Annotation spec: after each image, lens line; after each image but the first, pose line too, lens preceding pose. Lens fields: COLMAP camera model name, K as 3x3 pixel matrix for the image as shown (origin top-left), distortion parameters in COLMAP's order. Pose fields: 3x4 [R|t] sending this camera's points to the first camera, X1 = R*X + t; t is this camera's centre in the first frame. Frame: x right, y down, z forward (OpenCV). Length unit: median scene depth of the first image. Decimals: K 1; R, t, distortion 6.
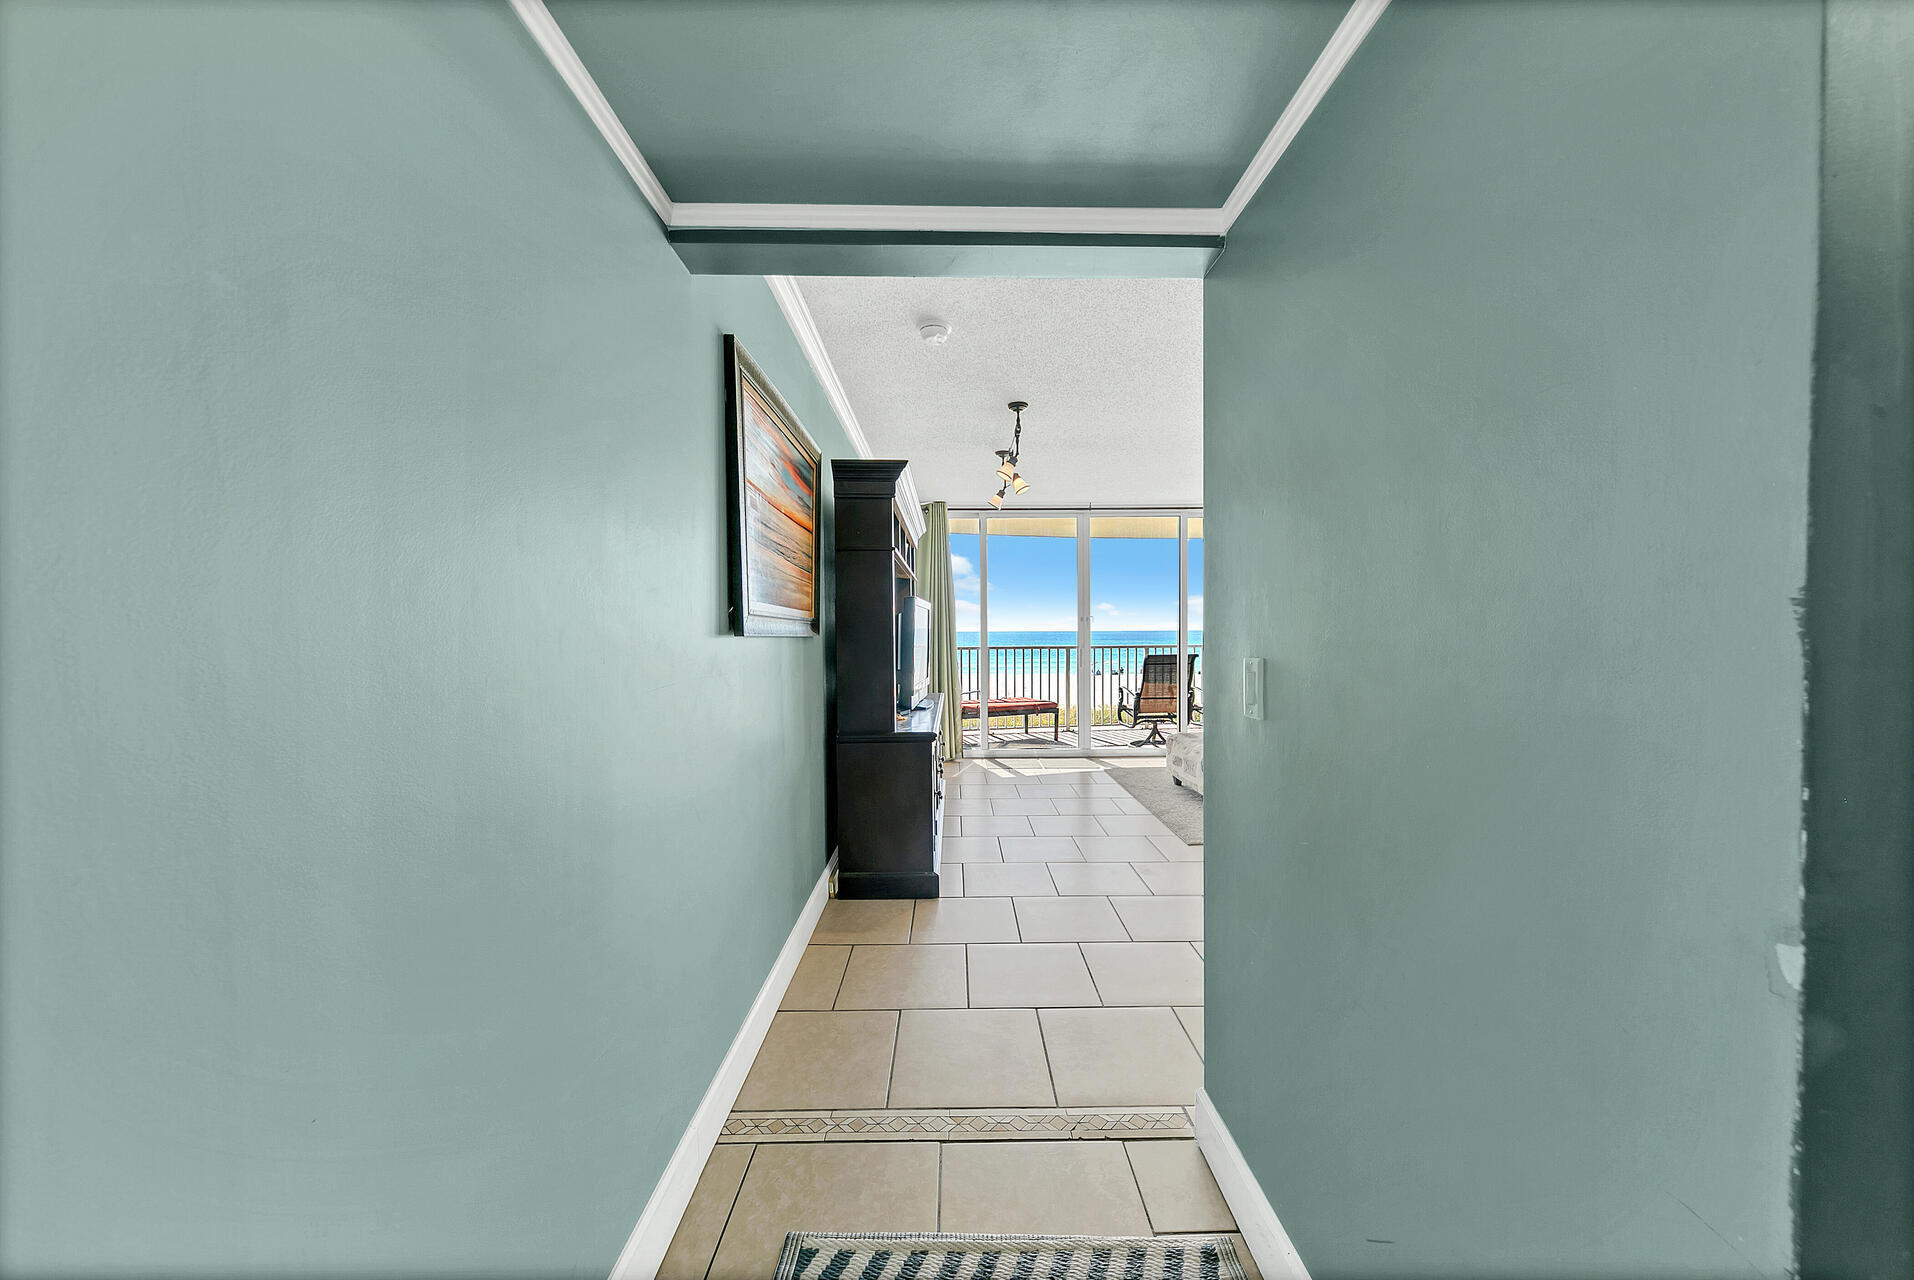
lens RADIAL K [[674.4, 0, 975.1], [0, 674.4, 629.6], [0, 0, 1]] dist [0.011996, -0.002211]
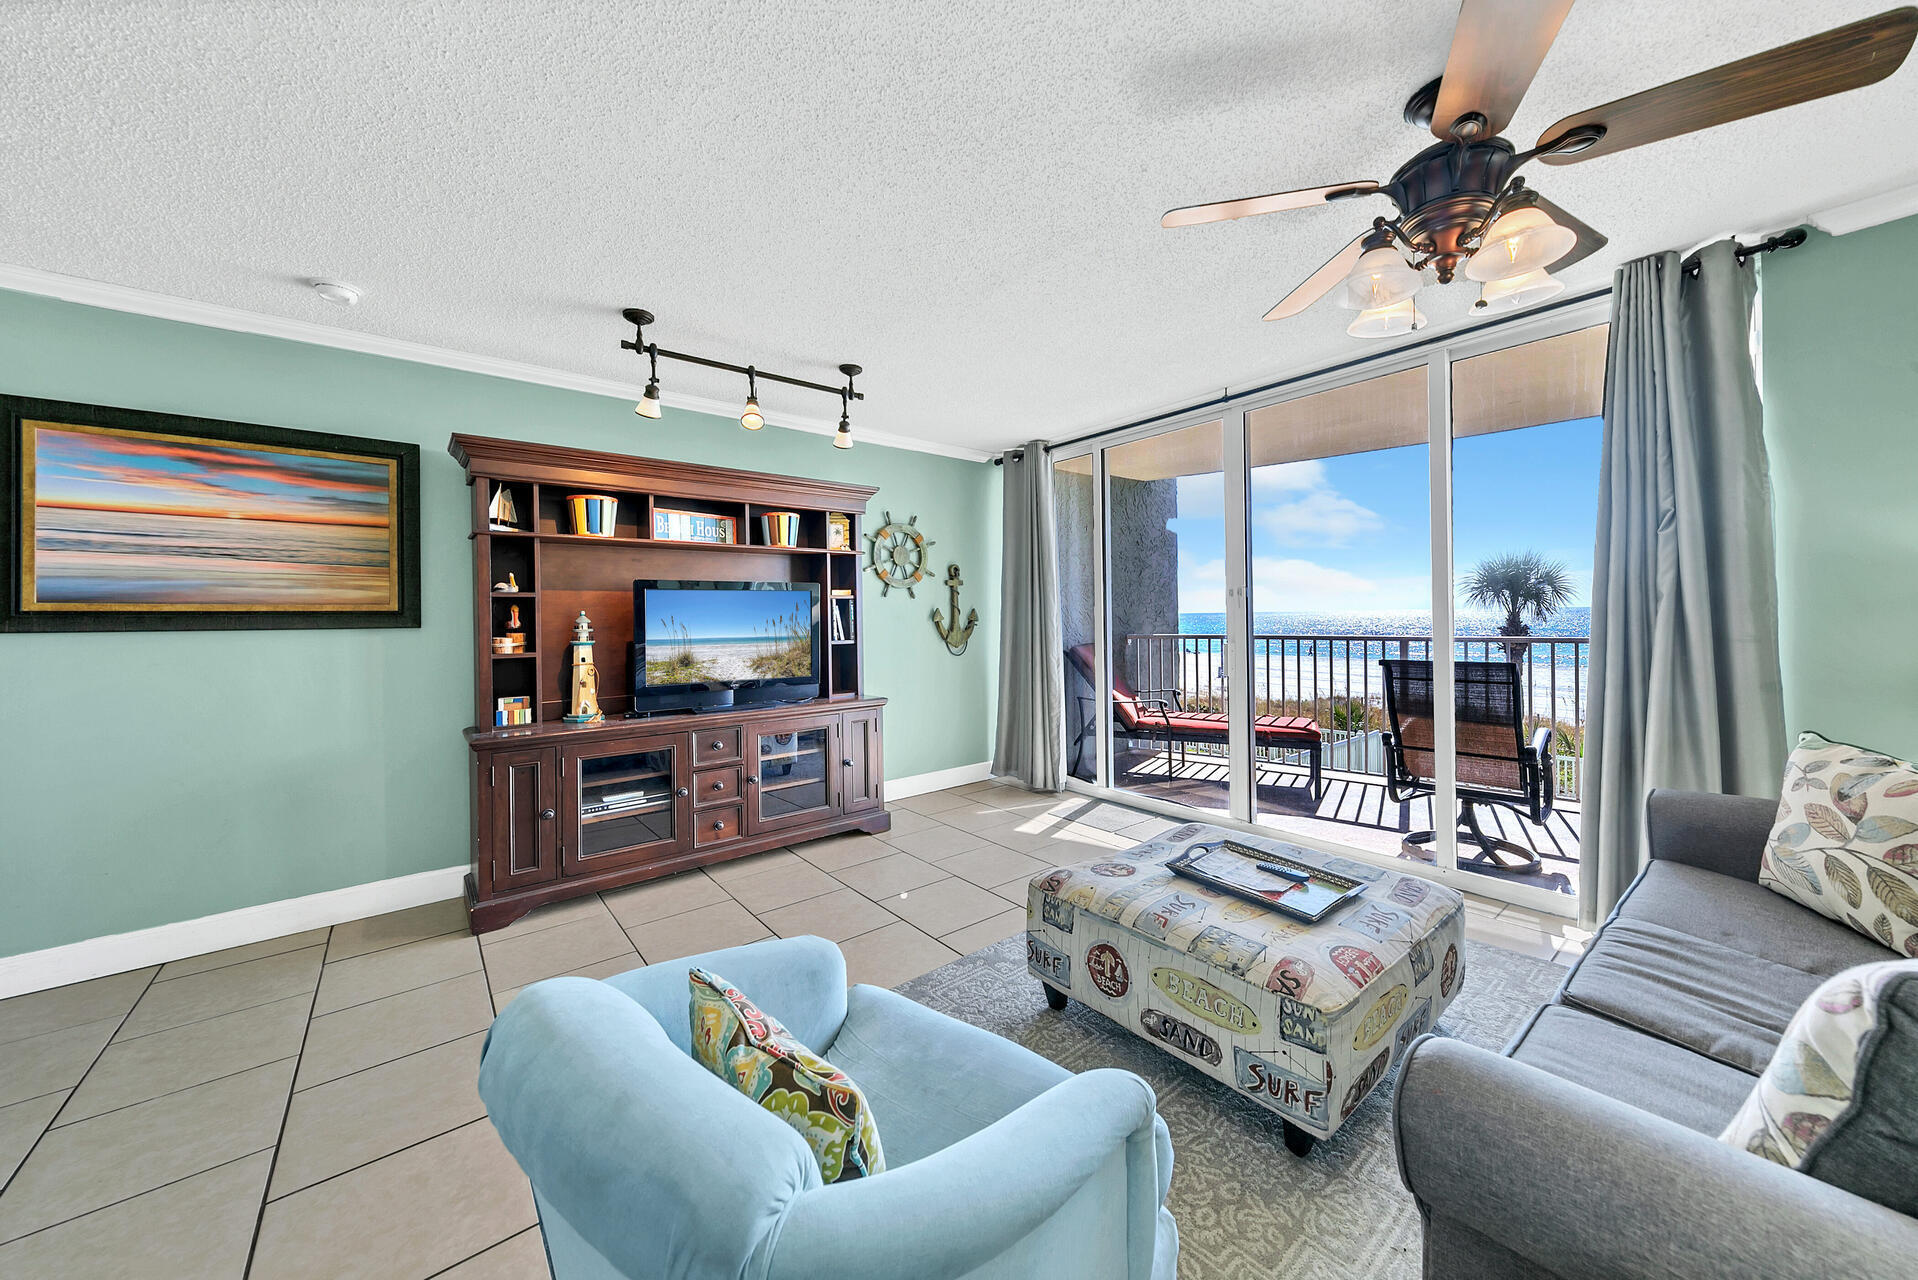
lens RADIAL K [[675.8, 0, 977.1], [0, 675.8, 629.6], [0, 0, 1]] dist [0.011996, -0.002211]
pose [[0.611820, 0.011967, -0.790906, 0.434290], [0.015394, 0.999516, 0.027032, -0.001737], [0.790847, -0.028714, 0.611340, 0.448206]]
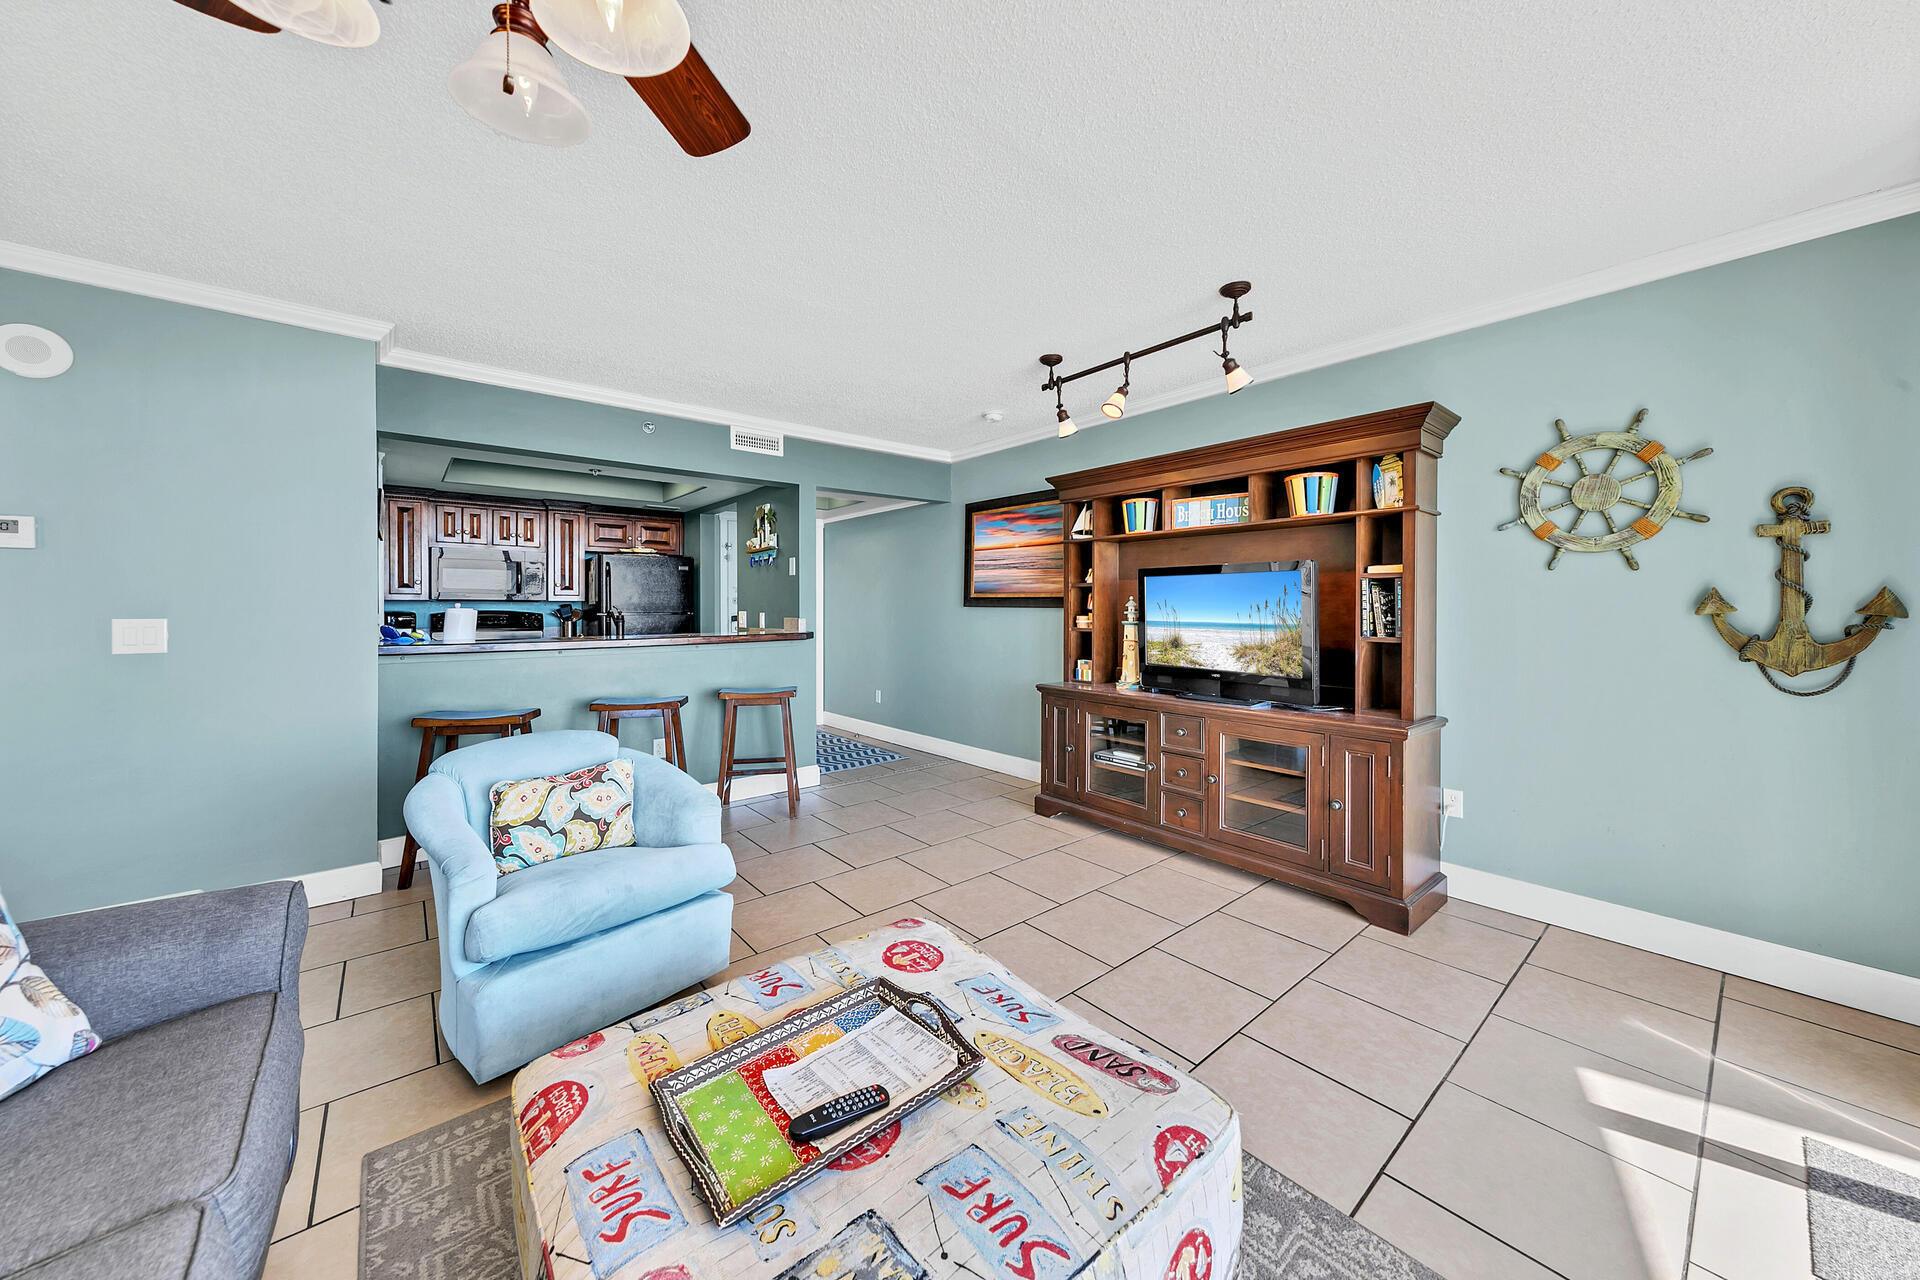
lens RADIAL K [[672.9, 0, 969.2], [0, 672.9, 613.4], [0, 0, 1]] dist [0.006463, 0.000064]
pose [[-0.784622, 0.013442, -0.619829, 0.356661], [0.008086, 0.999902, 0.011448, 0.000565], [0.619922, 0.003971, -0.784654, 0.846283]]
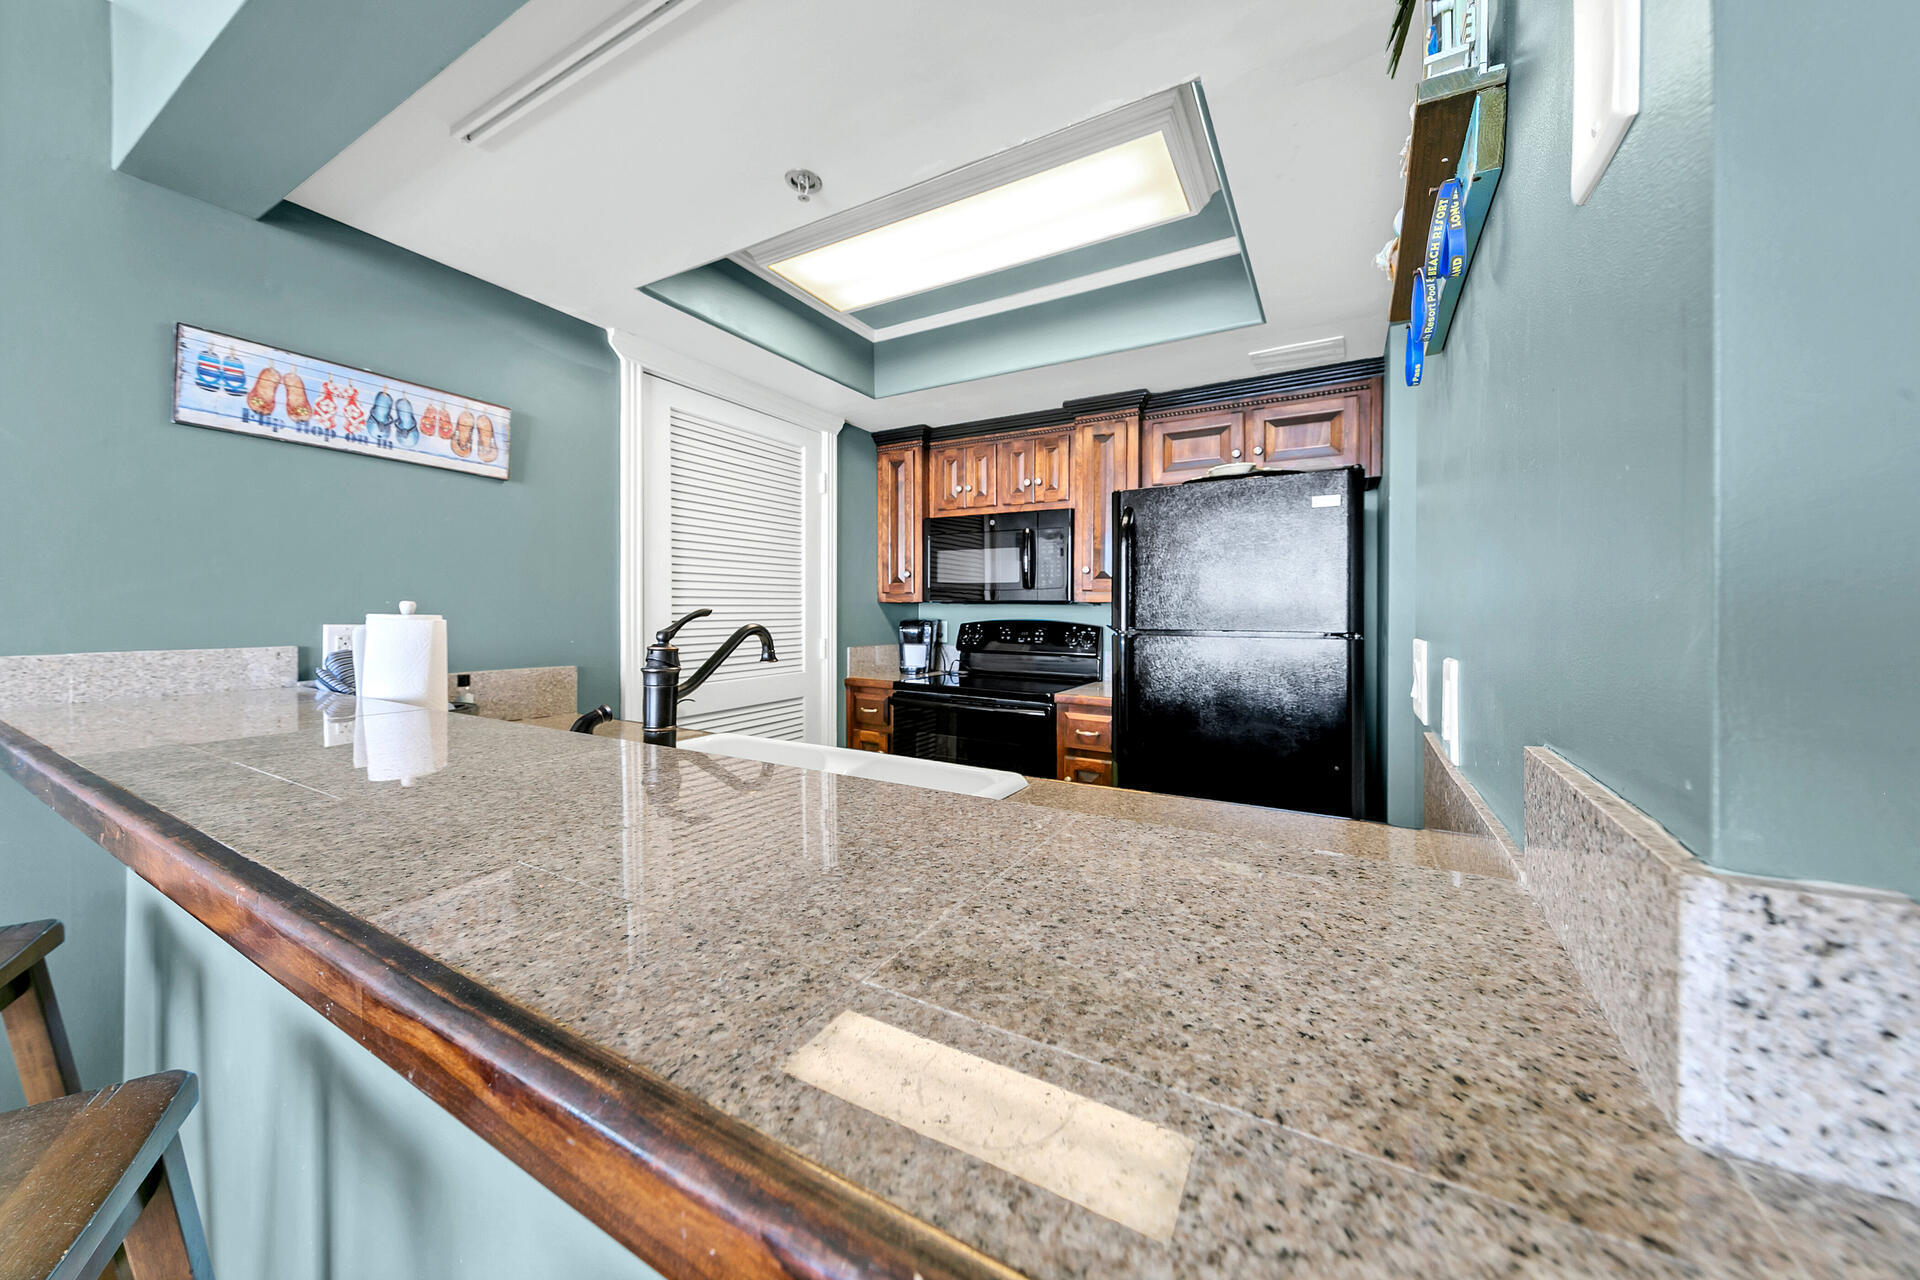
lens RADIAL K [[671.6, 0, 969.9], [0, 671.6, 620.6], [0, 0, 1]] dist [0.008598, -0.000153]
pose [[-0.855133, -0.005081, 0.518383, 0.107983], [-0.002850, 0.999983, 0.005101, -0.000053], [-0.518400, 0.002884, -0.855133, 0.314613]]
